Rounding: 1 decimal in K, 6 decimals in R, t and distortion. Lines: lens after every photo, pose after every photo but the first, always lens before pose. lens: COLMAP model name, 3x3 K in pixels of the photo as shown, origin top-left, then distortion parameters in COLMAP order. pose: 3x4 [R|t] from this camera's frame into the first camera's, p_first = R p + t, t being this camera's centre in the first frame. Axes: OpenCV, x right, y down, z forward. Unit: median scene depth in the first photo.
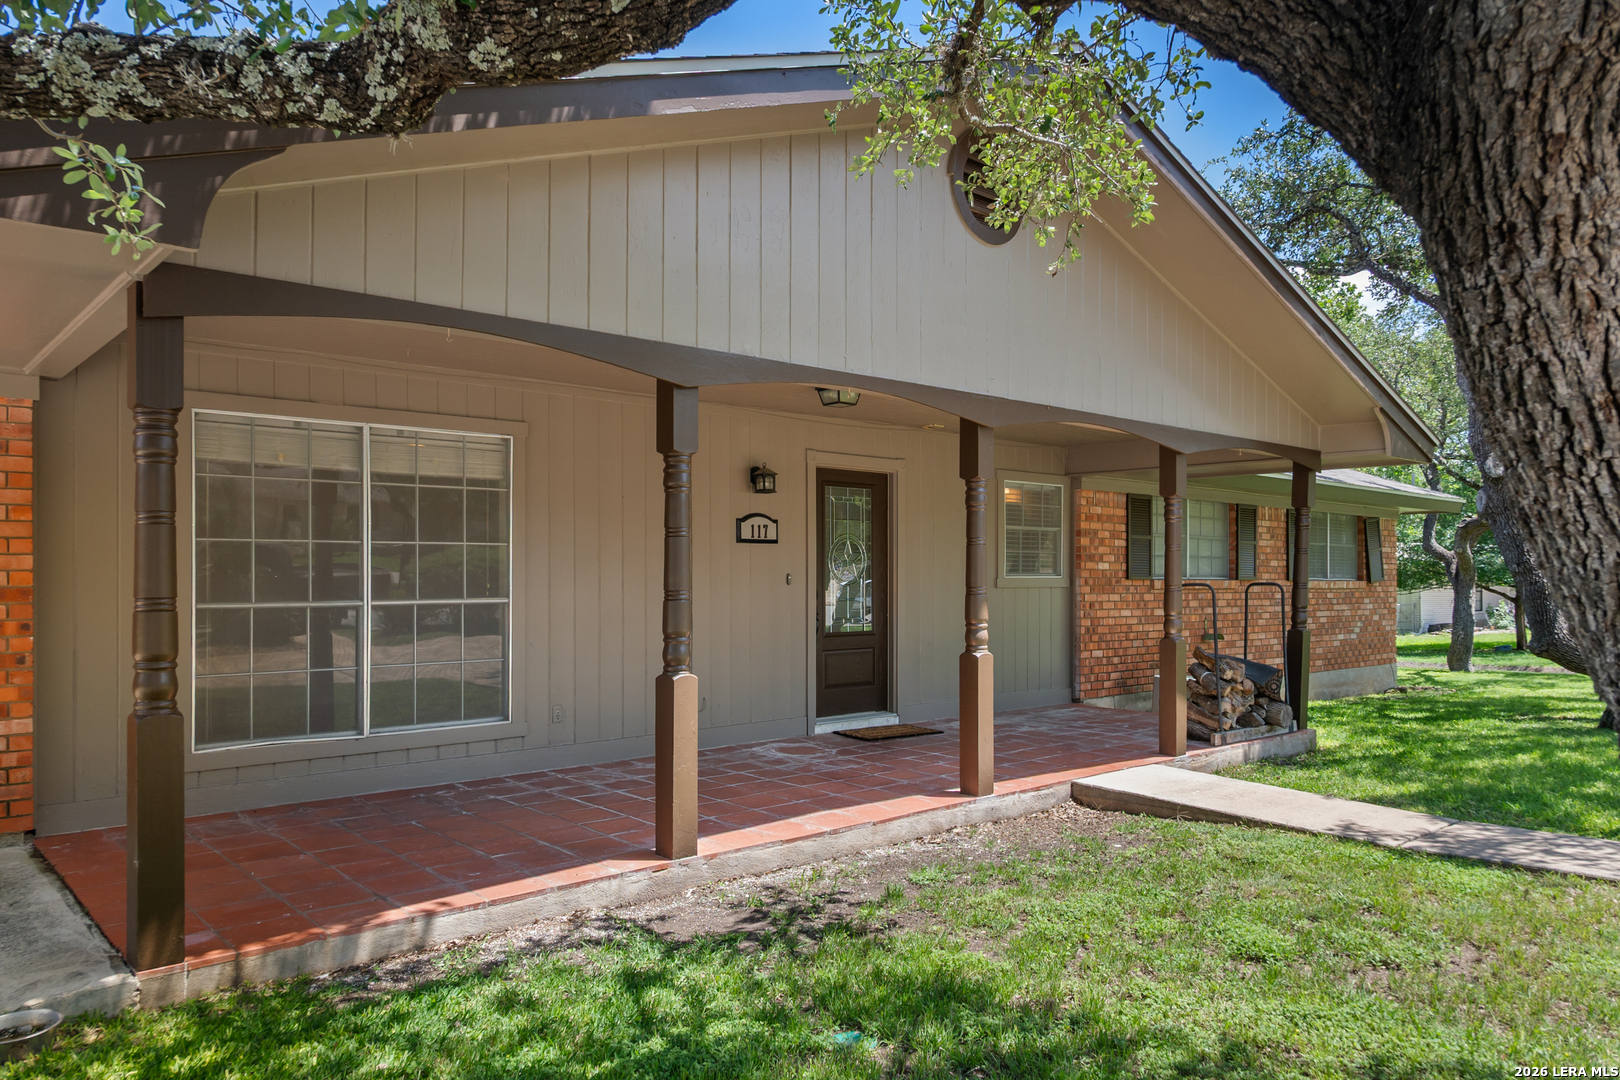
lens RADIAL K [[1129.2, 0, 811.7], [0, 1129.2, 553.1], [0, 0, 1]] dist [0.010474, -0.005024]
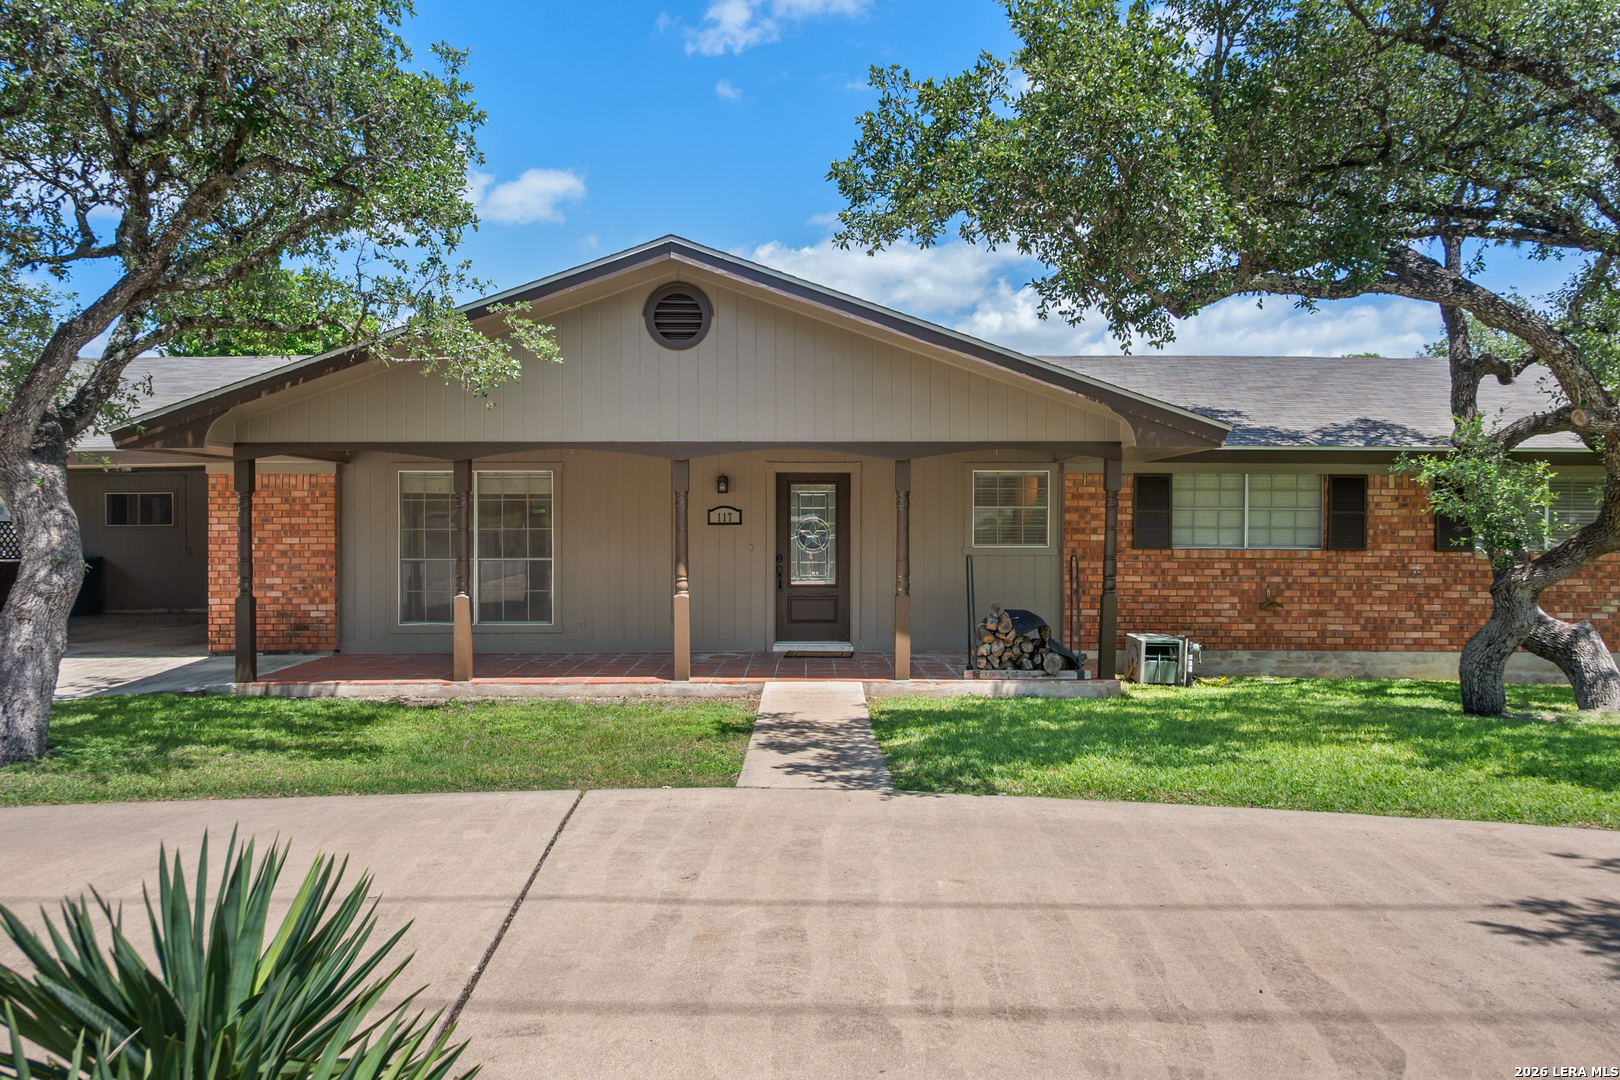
lens RADIAL K [[1129.2, 0, 816.6], [0, 1129.2, 537.1], [0, 0, 1]] dist [0.010474, -0.005024]
pose [[0.750852, 0.003927, -0.660459, 1.035967], [0.013148, 0.999695, 0.020891, -0.021960], [0.660340, -0.024370, 0.750571, -0.085274]]
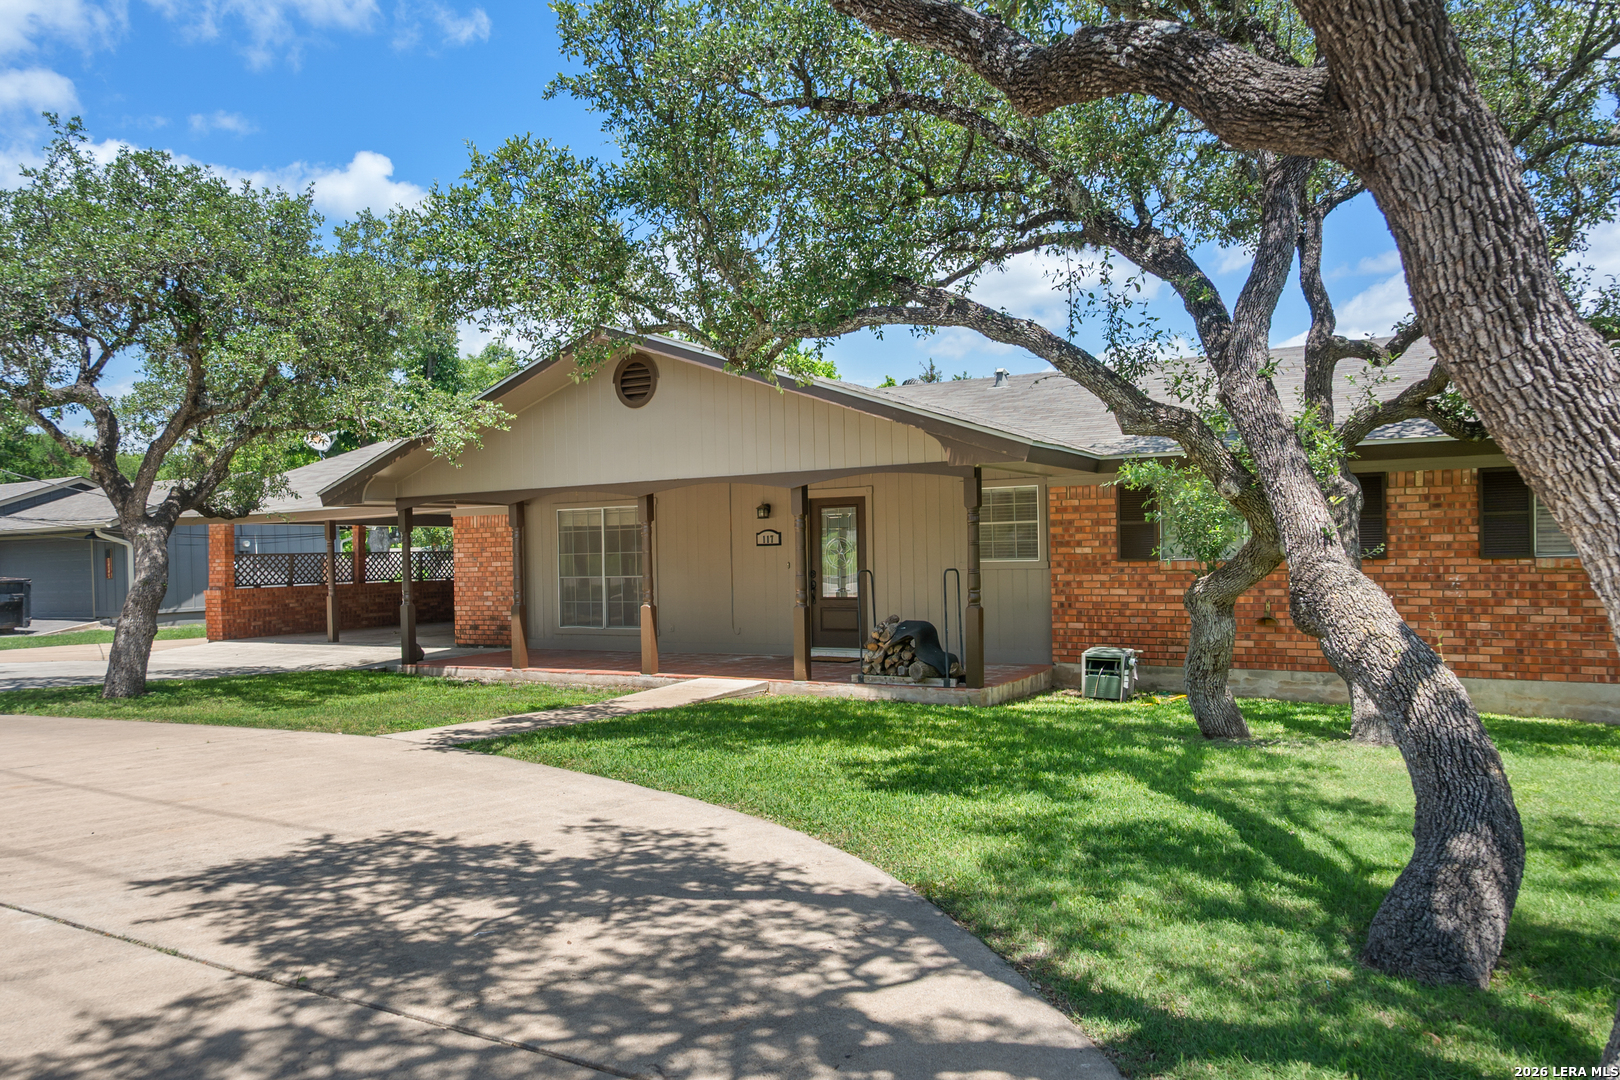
lens RADIAL K [[1129.2, 0, 811.9], [0, 1129.2, 549.3], [0, 0, 1]] dist [0.010474, -0.005024]
pose [[0.308496, -0.008686, -0.951186, 1.625943], [0.040760, 0.999161, 0.004095, -0.007139], [0.950352, -0.040034, 0.308591, 0.486966]]
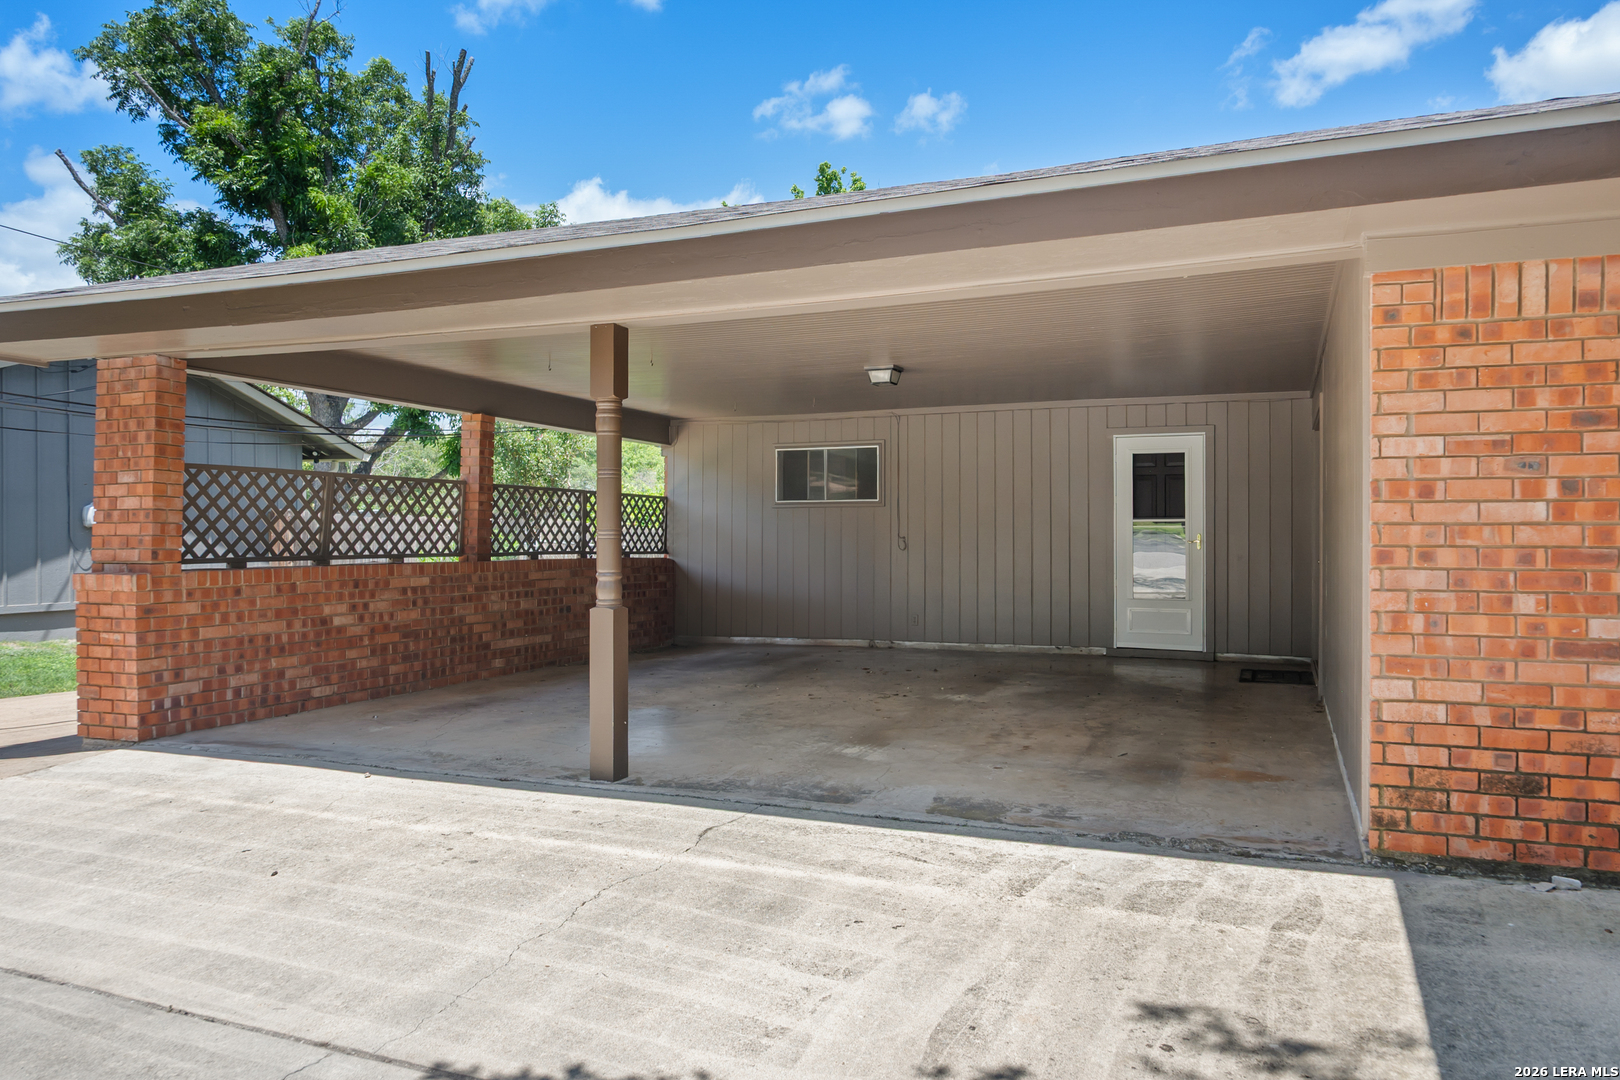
lens RADIAL K [[1129.2, 0, 814.2], [0, 1129.2, 531.3], [0, 0, 1]] dist [0.010474, -0.005024]
pose [[0.442831, -0.001512, -0.896604, -0.232750], [0.014254, 0.999884, 0.005353, 0.013711], [0.896492, -0.015150, 0.442801, 0.098672]]
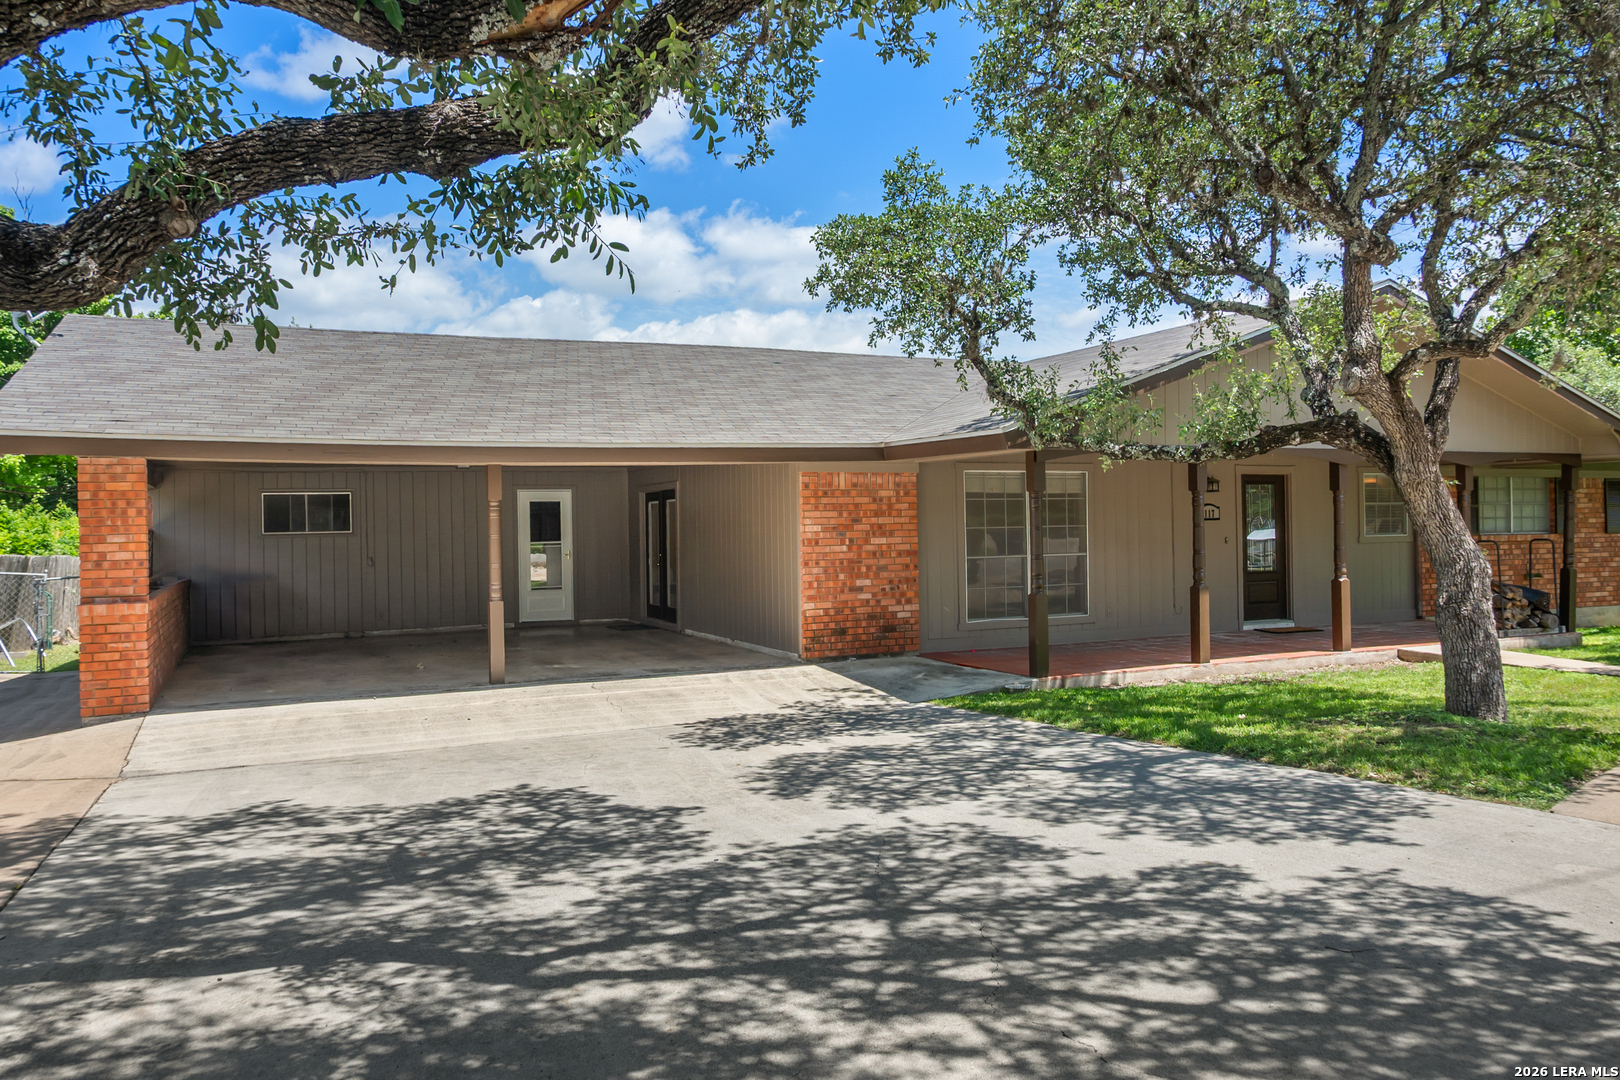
lens RADIAL K [[1214.2, 0, 826.1], [0, 1214.2, 511.6], [0, 0, 1]] dist [0.010948, -0.000802]
pose [[0.962971, -0.016998, -0.269069, -0.106895], [0.019843, 0.999772, 0.007856, -0.046813], [0.268874, -0.012905, 0.963089, -0.945244]]
